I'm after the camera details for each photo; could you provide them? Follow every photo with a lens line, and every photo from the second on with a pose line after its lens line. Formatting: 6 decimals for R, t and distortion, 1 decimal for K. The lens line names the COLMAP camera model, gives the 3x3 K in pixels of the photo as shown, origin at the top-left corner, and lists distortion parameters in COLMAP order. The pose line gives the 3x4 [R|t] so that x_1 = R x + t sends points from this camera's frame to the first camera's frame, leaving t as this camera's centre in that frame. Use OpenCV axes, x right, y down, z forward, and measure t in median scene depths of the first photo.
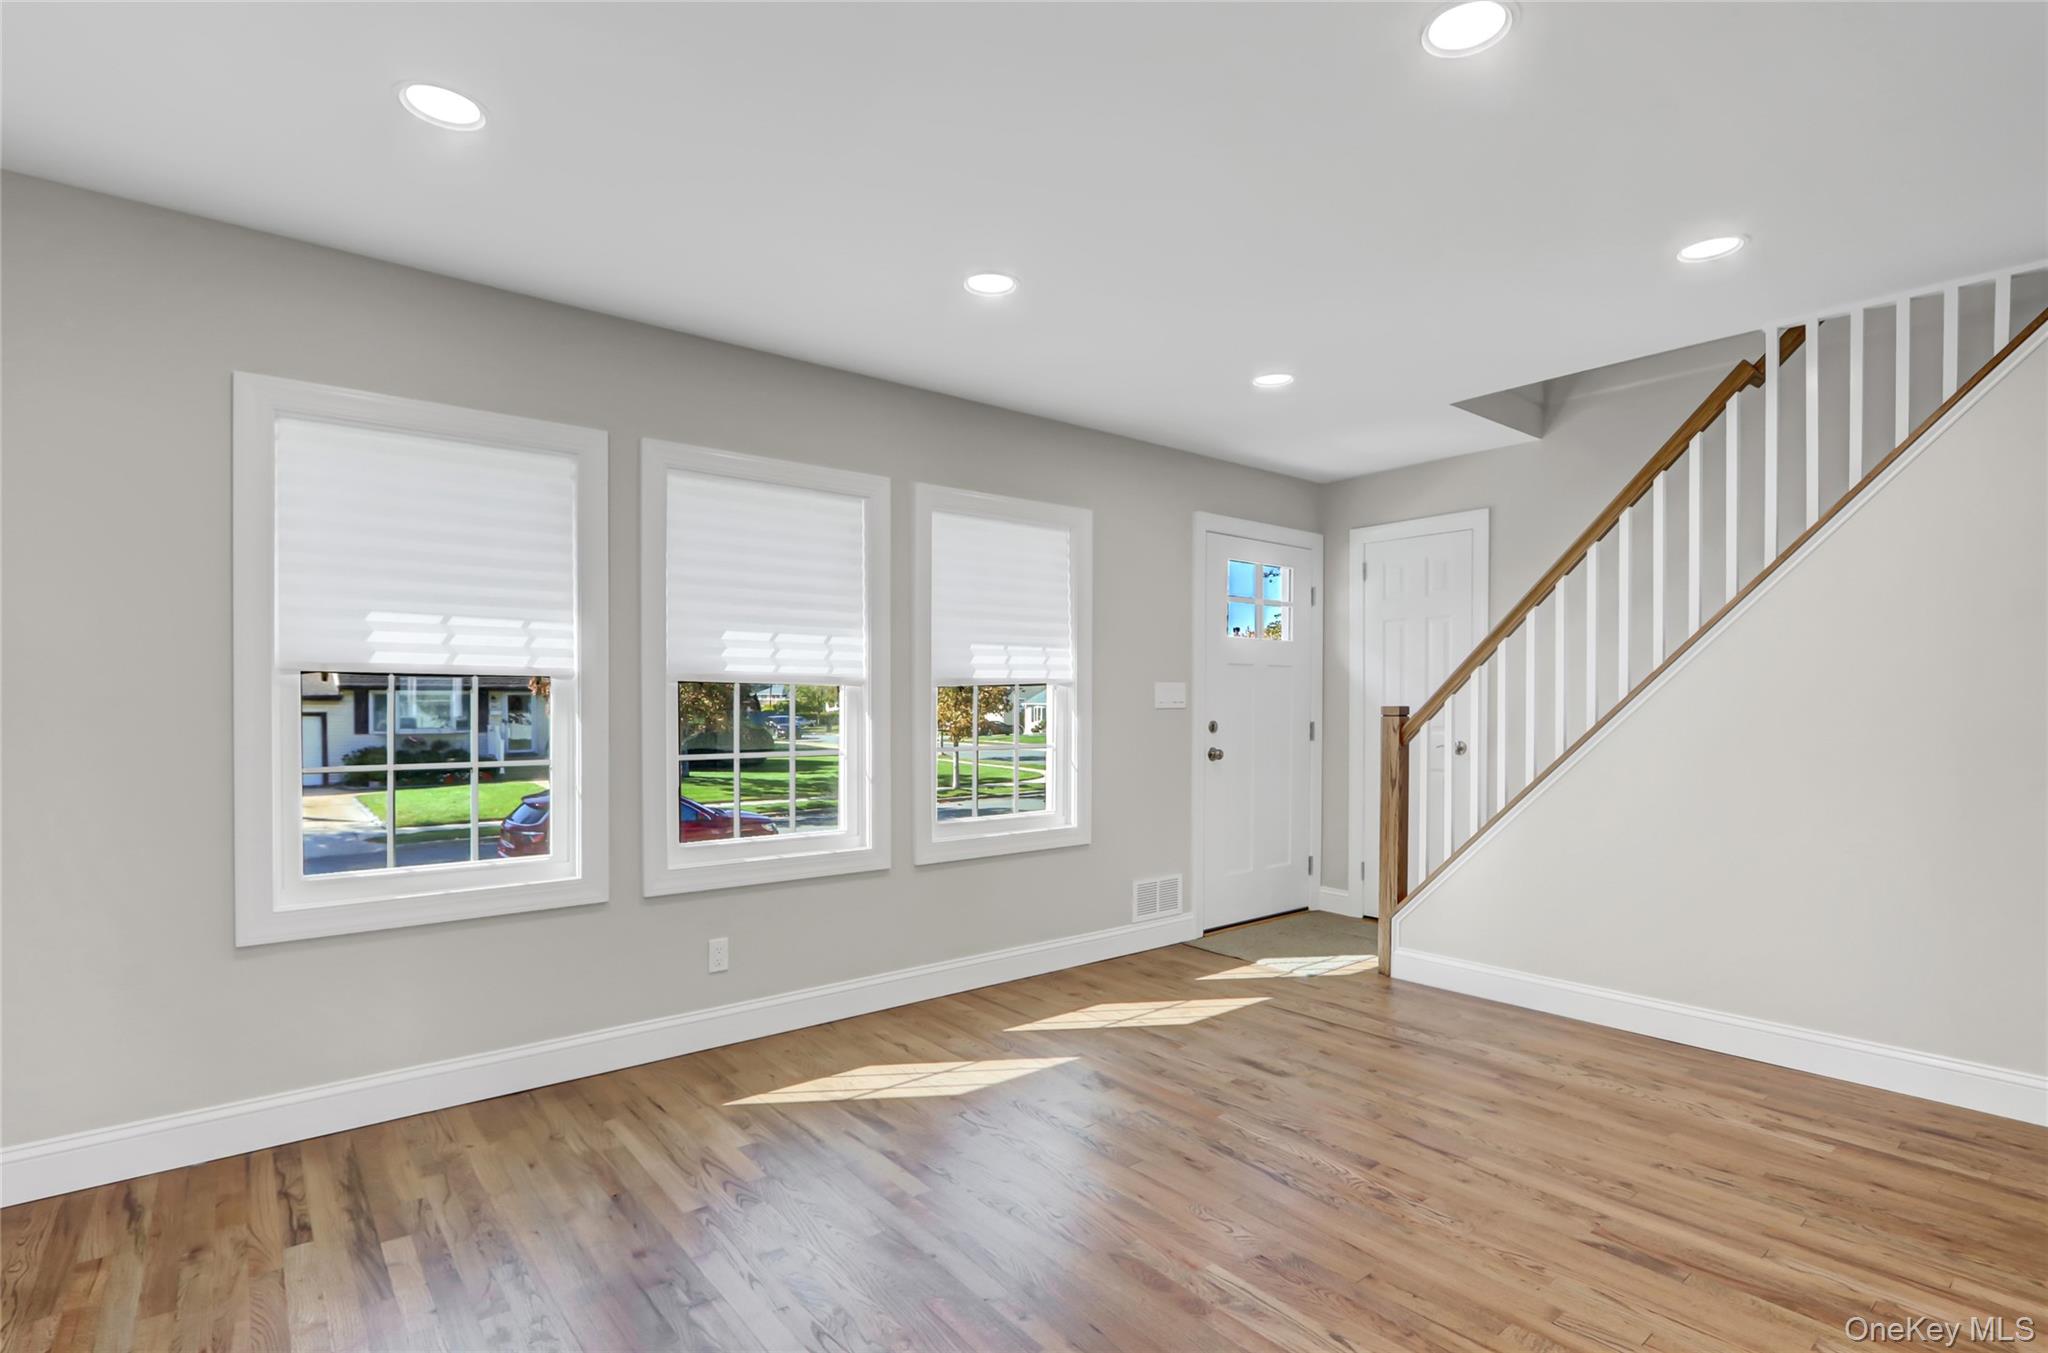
lens RADIAL K [[970.4, 0, 976.1], [0, 970.4, 712.8], [0, 0, 1]] dist [-0.015163, -0.000264]
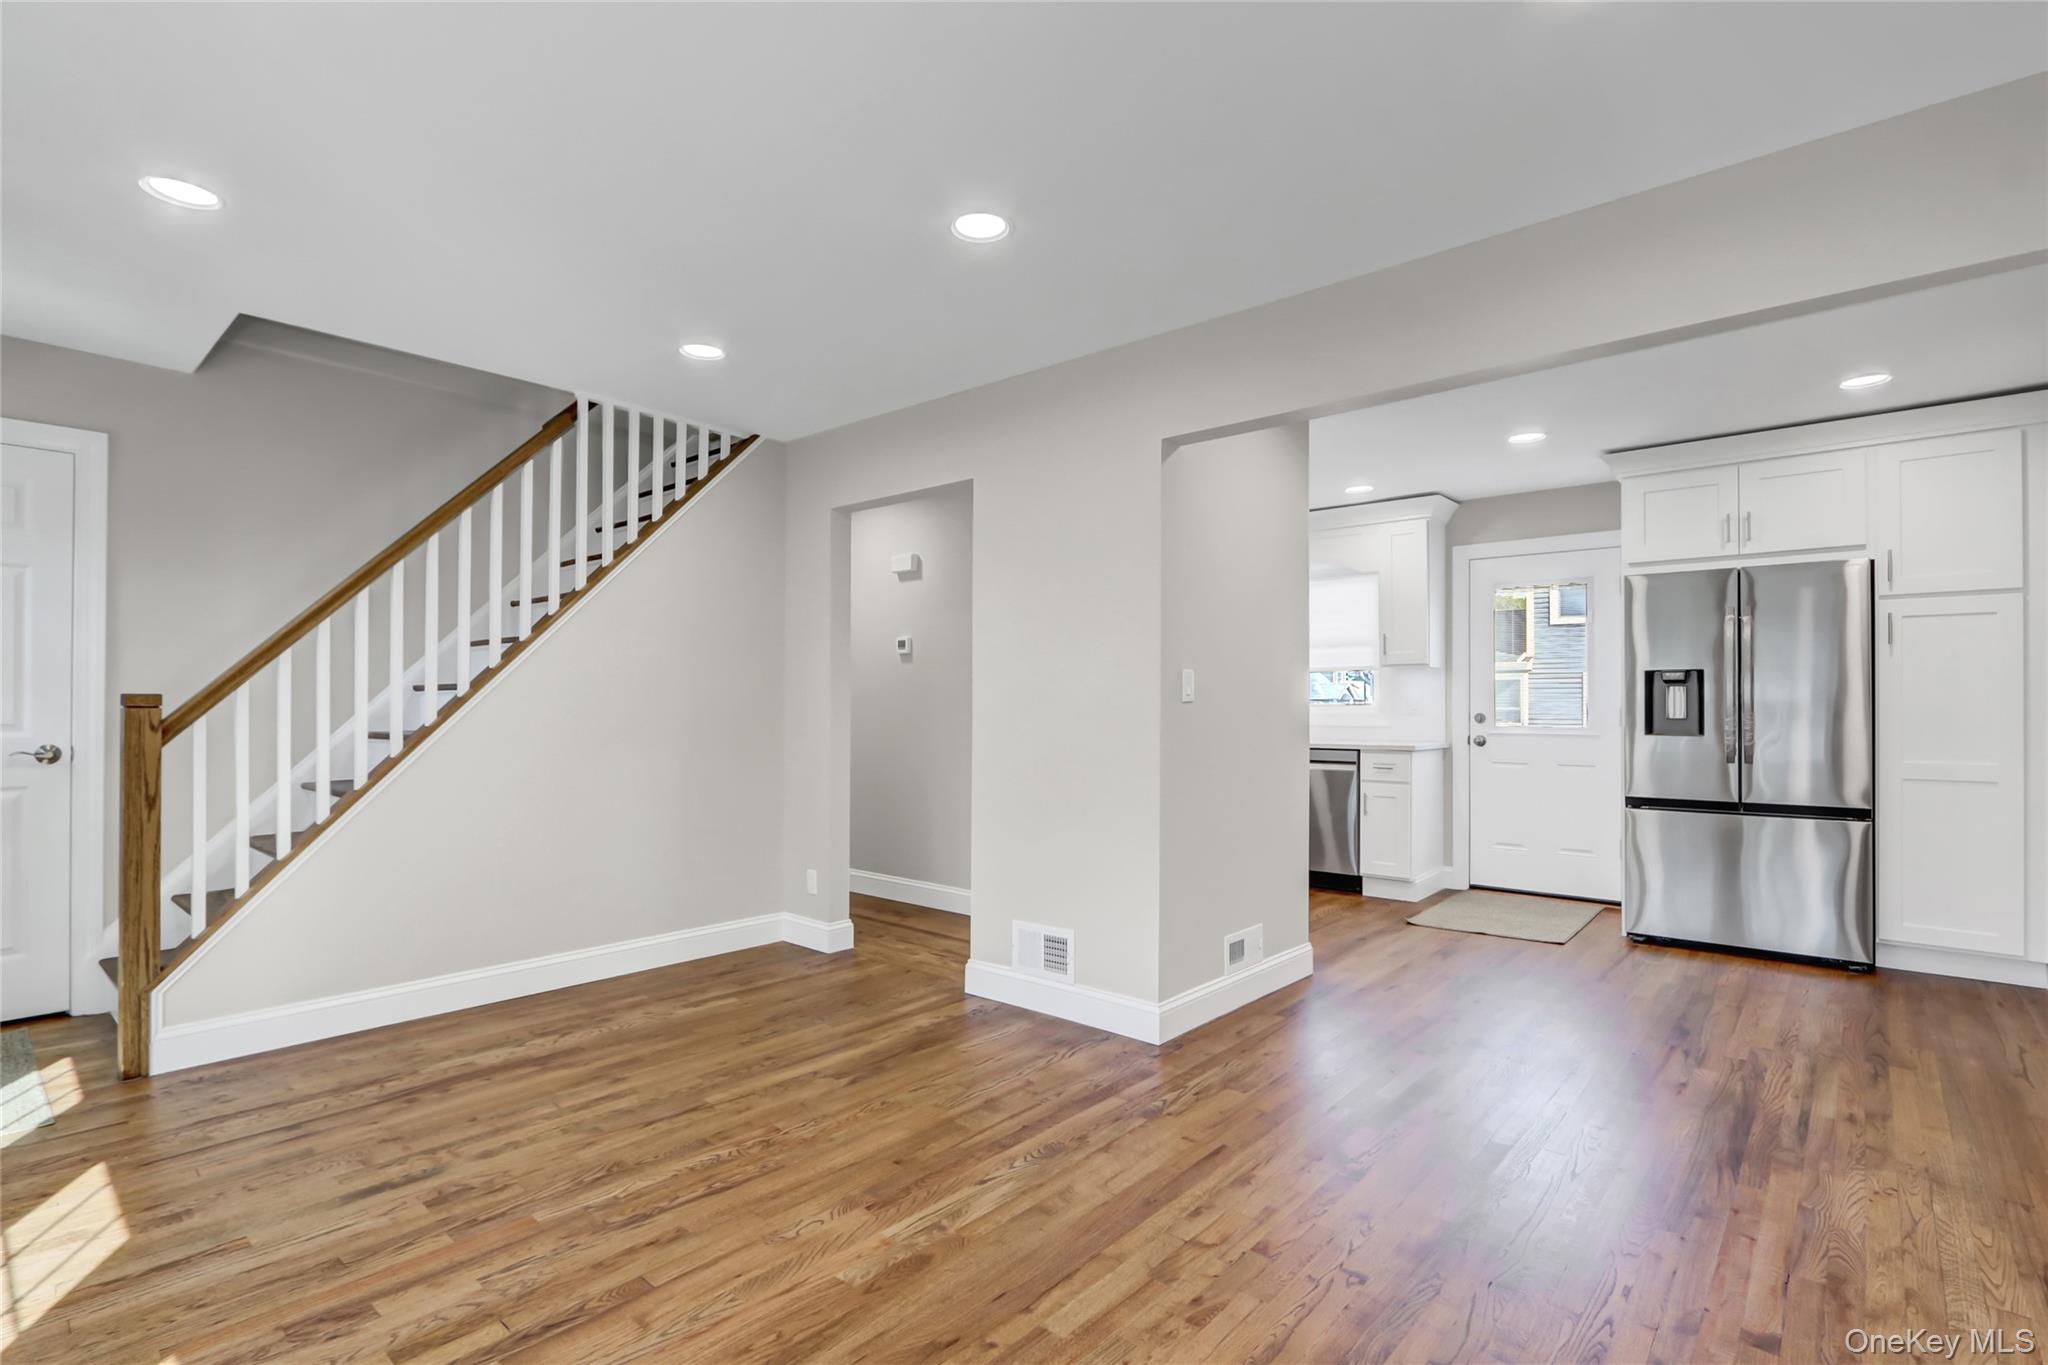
lens RADIAL K [[970.4, 0, 1016.7], [0, 970.4, 699.1], [0, 0, 1]] dist [-0.015163, -0.000264]
pose [[-0.191351, 0.007590, 0.981492, -0.548622], [0.005620, 0.999962, -0.006637, 0.007298], [-0.981506, 0.004246, -0.191387, 0.725029]]
